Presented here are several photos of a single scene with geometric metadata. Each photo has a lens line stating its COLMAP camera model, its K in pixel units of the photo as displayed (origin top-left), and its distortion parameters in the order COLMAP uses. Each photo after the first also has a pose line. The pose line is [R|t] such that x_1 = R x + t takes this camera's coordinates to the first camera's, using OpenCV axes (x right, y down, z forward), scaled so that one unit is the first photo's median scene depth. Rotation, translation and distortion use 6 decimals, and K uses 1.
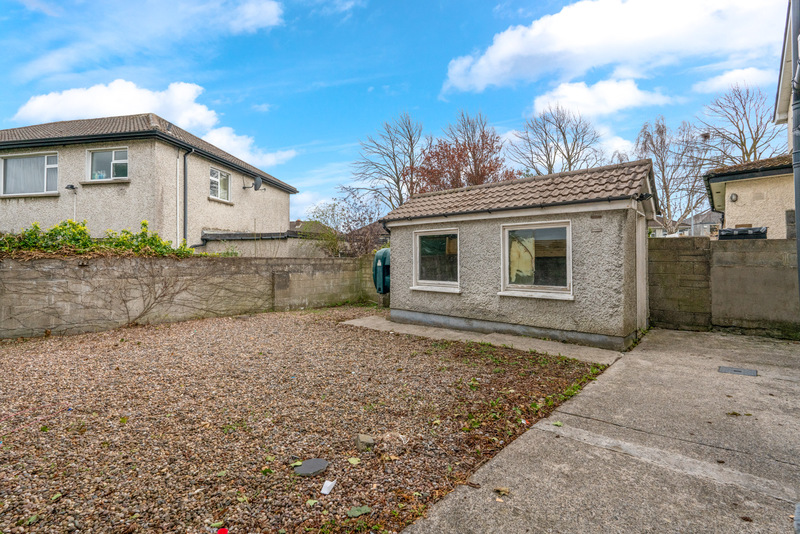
lens RADIAL K [[362.3, 0, 398.5], [0, 362.3, 263.8], [0, 0, 1]] dist [-0.000653, 0.000073]
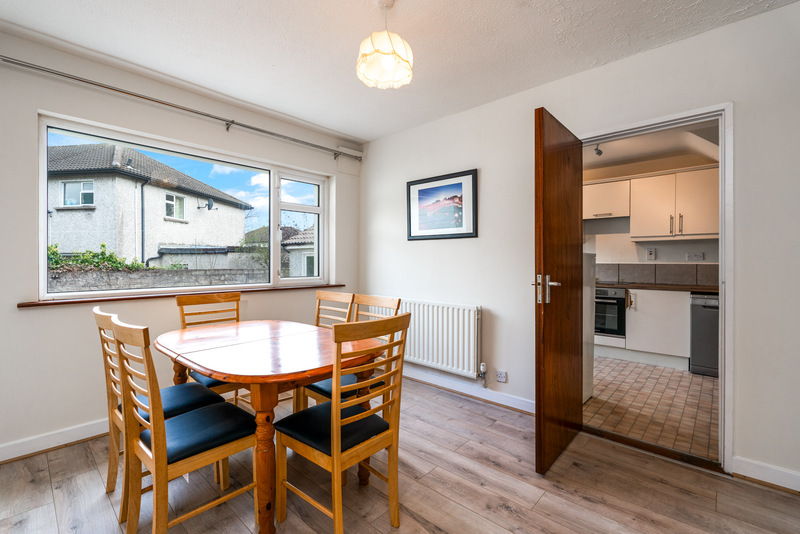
lens RADIAL K [[362.3, 0, 403.0], [0, 362.3, 269.8], [0, 0, 1]] dist [-0.000653, 0.000073]
pose [[0.999449, 0.001356, 0.033152, 0.219838], [-0.001825, 0.999898, 0.014140, -0.026536], [-0.033130, -0.014193, 0.999350, -0.227131]]
